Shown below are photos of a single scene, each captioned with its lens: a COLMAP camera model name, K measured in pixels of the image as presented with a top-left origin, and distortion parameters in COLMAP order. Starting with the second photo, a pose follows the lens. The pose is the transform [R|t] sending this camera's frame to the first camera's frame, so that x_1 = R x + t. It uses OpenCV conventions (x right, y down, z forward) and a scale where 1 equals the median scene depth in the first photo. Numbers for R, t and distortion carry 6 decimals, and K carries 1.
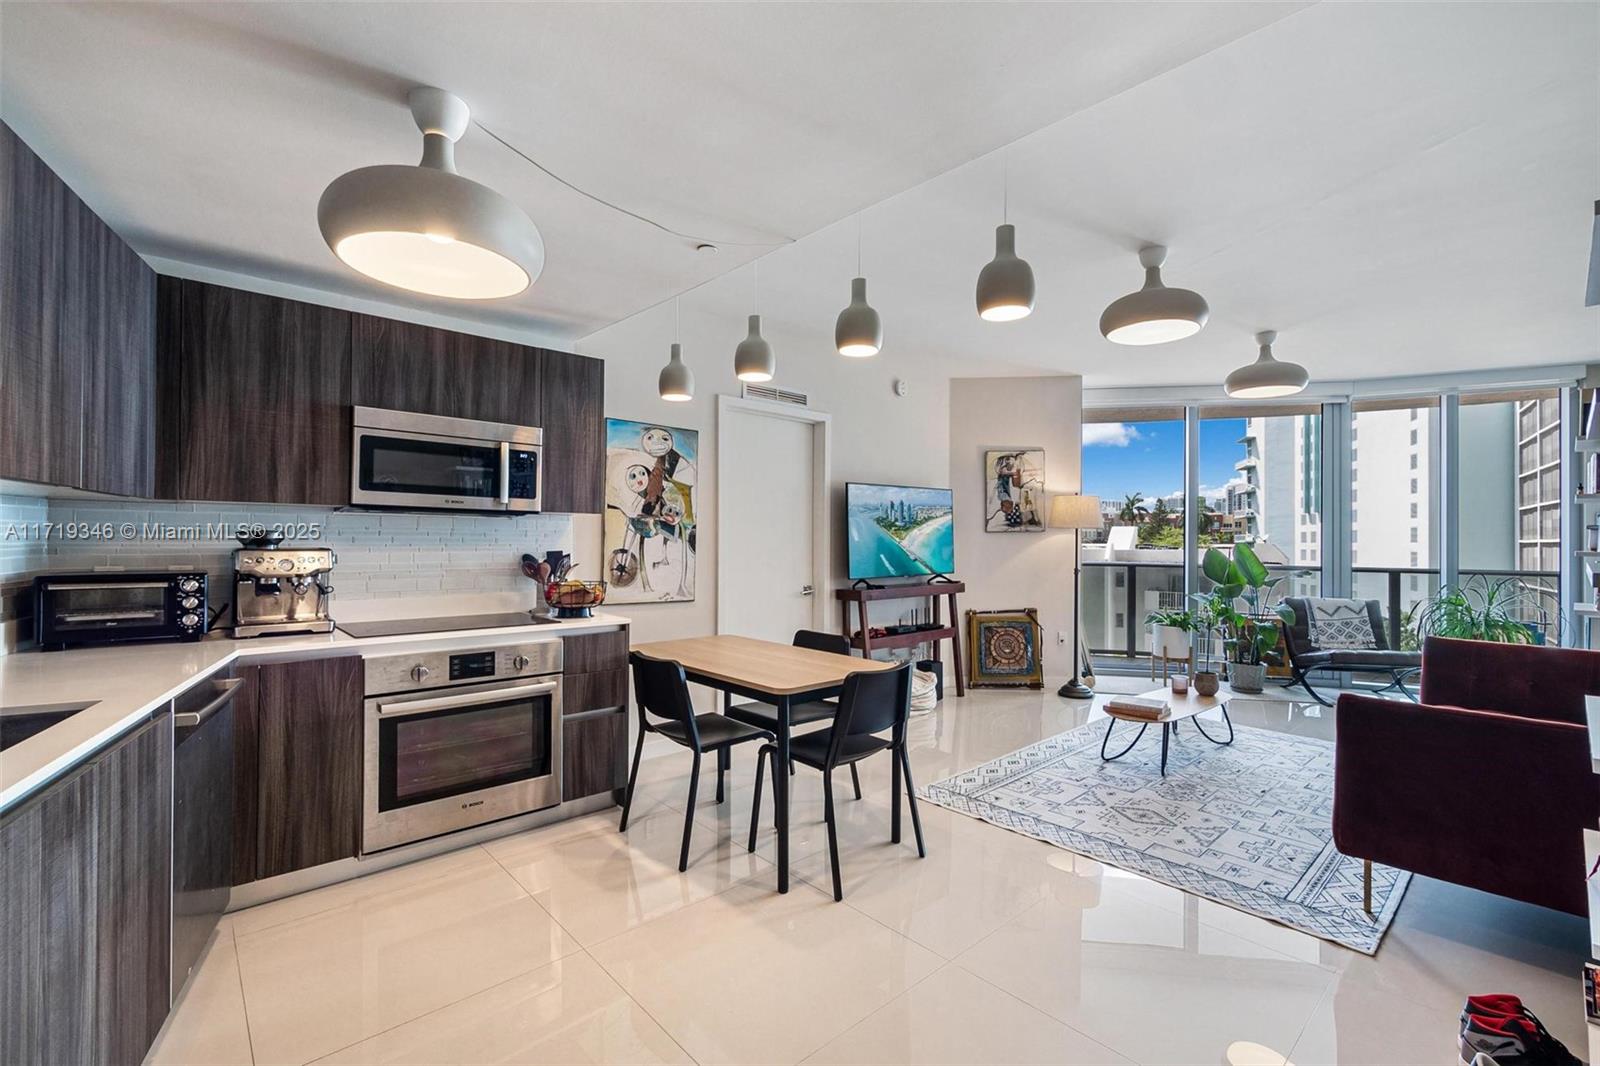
lens RADIAL K [[700.0, 0, 806.3], [0, 700.0, 542.1], [0, 0, 1]] dist [-0.001390, -0.000047]
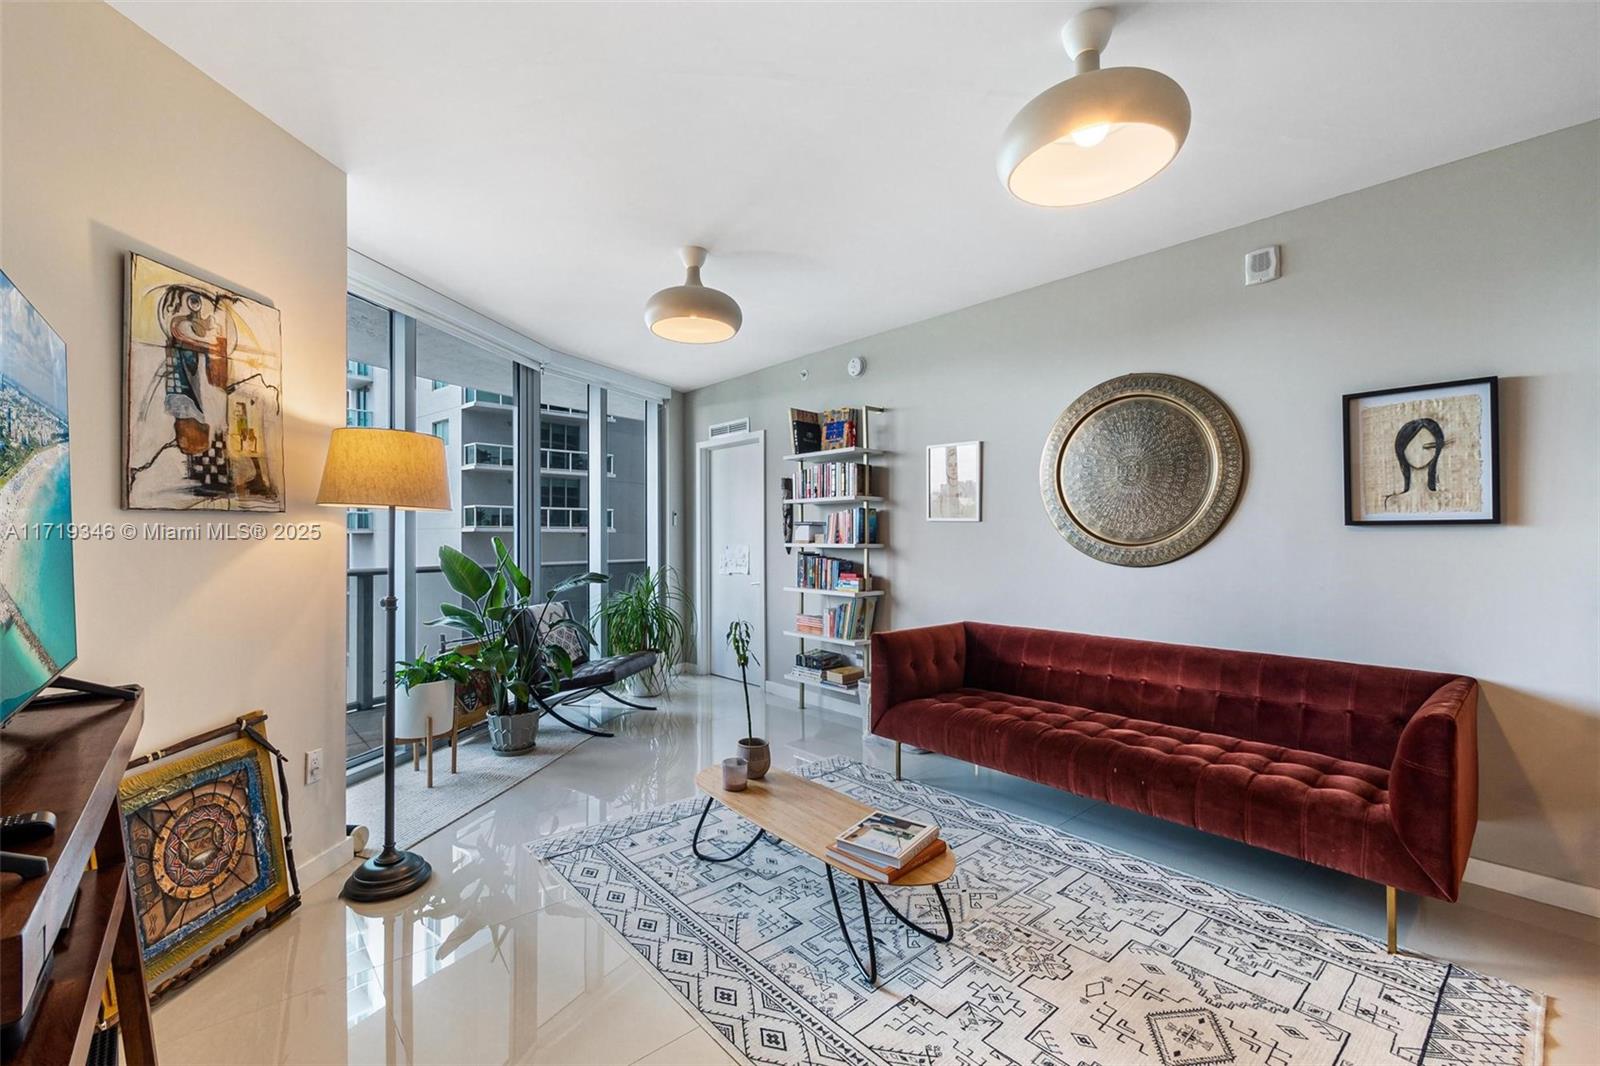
lens RADIAL K [[675.7, 0, 791.4], [0, 675.7, 530.0], [0, 0, 1]] dist [-0.001944, -0.000498]
pose [[0.037615, 0.005132, 0.999279, -0.047249], [0.003741, 0.999979, -0.005276, -0.003326], [-0.999285, 0.003937, 0.037595, 0.991499]]
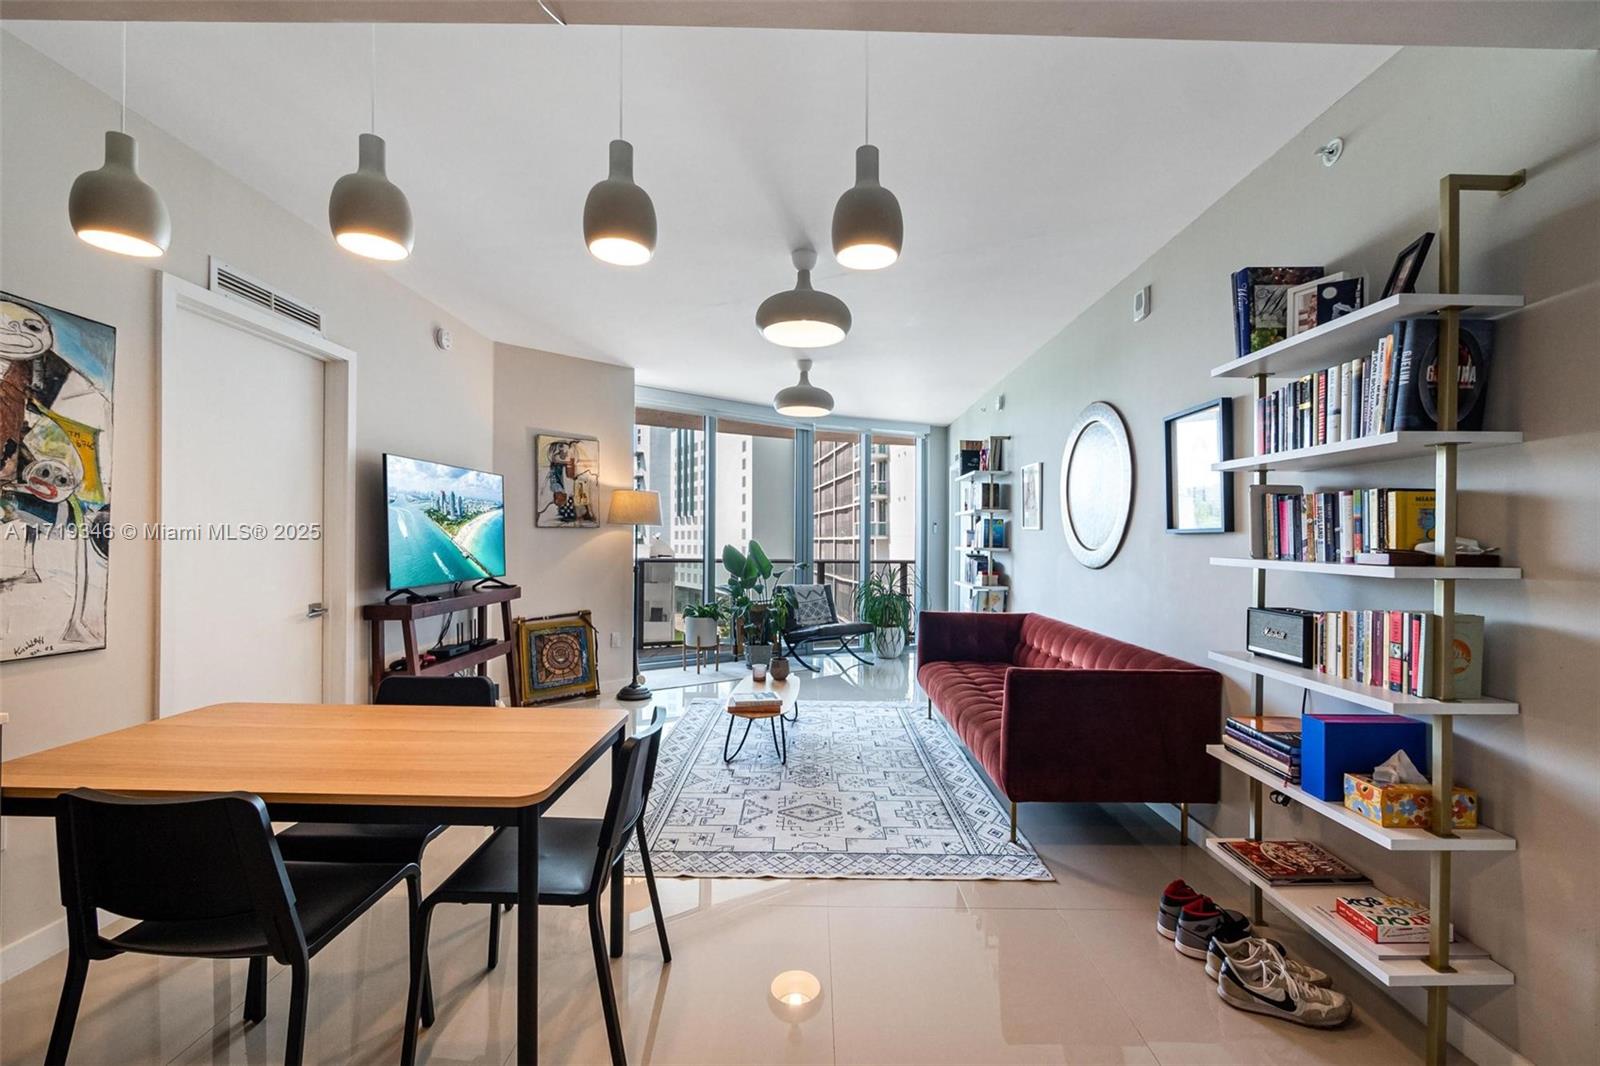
lens RADIAL K [[659.2, 0, 811.2], [0, 659.2, 541.4], [0, 0, 1]] dist [-0.002403, -0.000386]
pose [[0.676291, 0.001781, 0.736632, -0.166824], [-0.005649, 0.999980, 0.002768, -0.000949], [-0.736613, -0.006033, 0.676288, 0.276509]]
